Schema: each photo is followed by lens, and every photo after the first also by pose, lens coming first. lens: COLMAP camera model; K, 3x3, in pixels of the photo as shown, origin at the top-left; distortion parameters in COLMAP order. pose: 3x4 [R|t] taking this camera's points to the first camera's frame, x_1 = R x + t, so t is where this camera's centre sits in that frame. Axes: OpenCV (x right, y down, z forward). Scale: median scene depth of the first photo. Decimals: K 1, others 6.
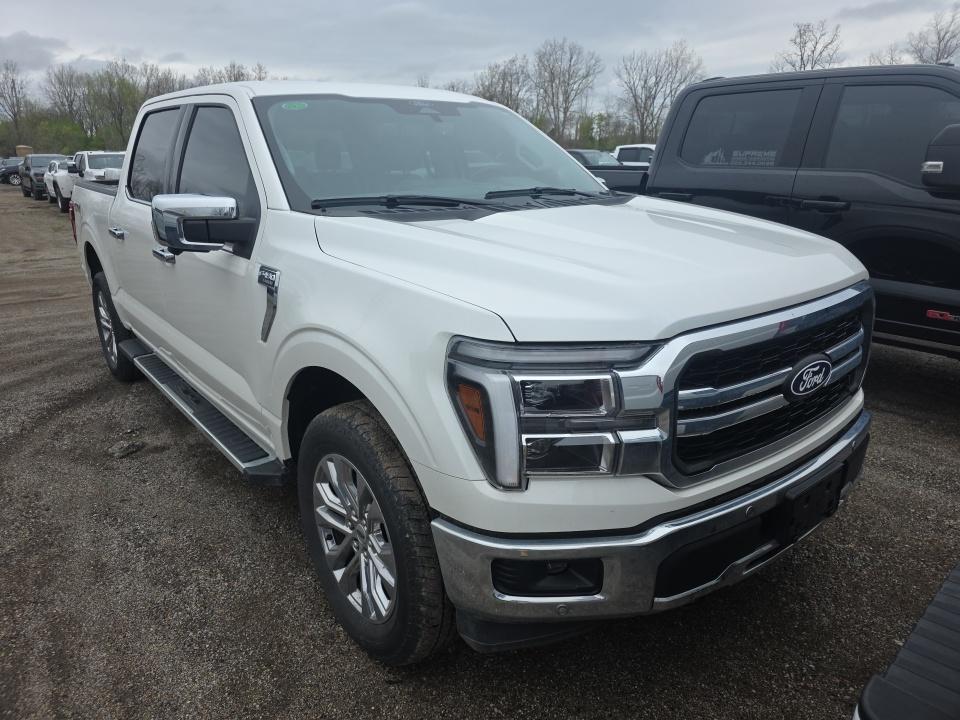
lens RADIAL K [[634.2, 0, 473.1], [0, 634.2, 352.3], [0, 0, 1]] dist [0.063219, -0.056111]
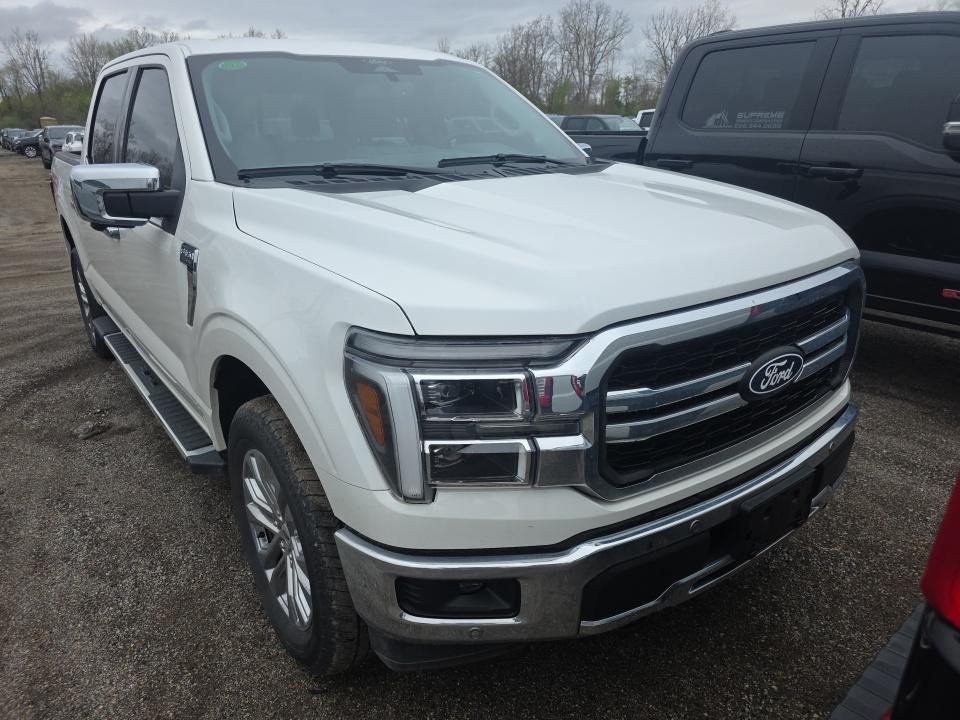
lens RADIAL K [[634.8, 0, 464.8], [0, 634.8, 361.6], [0, 0, 1]] dist [0.056521, -0.047980]
pose [[0.998922, 0.006987, -0.045881, 0.112298], [-0.004309, 0.998294, 0.058226, -0.020094], [0.046209, -0.057966, 0.997249, 0.088397]]
